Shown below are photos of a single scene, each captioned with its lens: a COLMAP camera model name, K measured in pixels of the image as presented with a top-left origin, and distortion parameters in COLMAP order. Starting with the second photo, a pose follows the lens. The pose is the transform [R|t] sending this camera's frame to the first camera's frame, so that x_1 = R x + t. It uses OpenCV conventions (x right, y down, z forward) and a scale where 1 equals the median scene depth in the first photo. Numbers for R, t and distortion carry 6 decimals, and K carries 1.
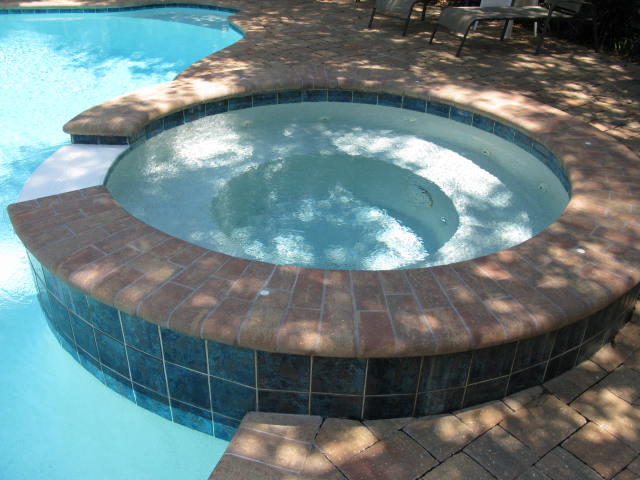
lens RADIAL K [[647.3, 0, 320.0], [0, 647.3, 240.0], [0, 0, 1]] dist [-0.214493, 0.262911]
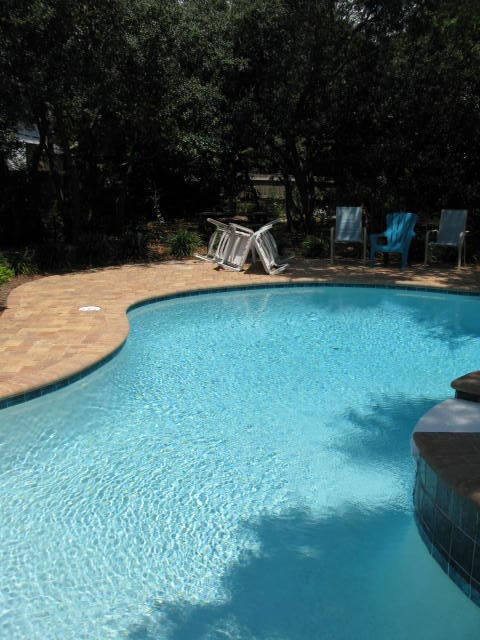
lens RADIAL K [[647.3, 0, 240.0], [0, 647.3, 320.0], [0, 0, 1]] dist [-0.214493, 0.262911]
pose [[0.822932, 0.100432, -0.559193, -0.042130], [-0.266198, 0.937688, -0.223338, 0.048800], [0.501918, 0.332648, 0.798388, -0.122831]]
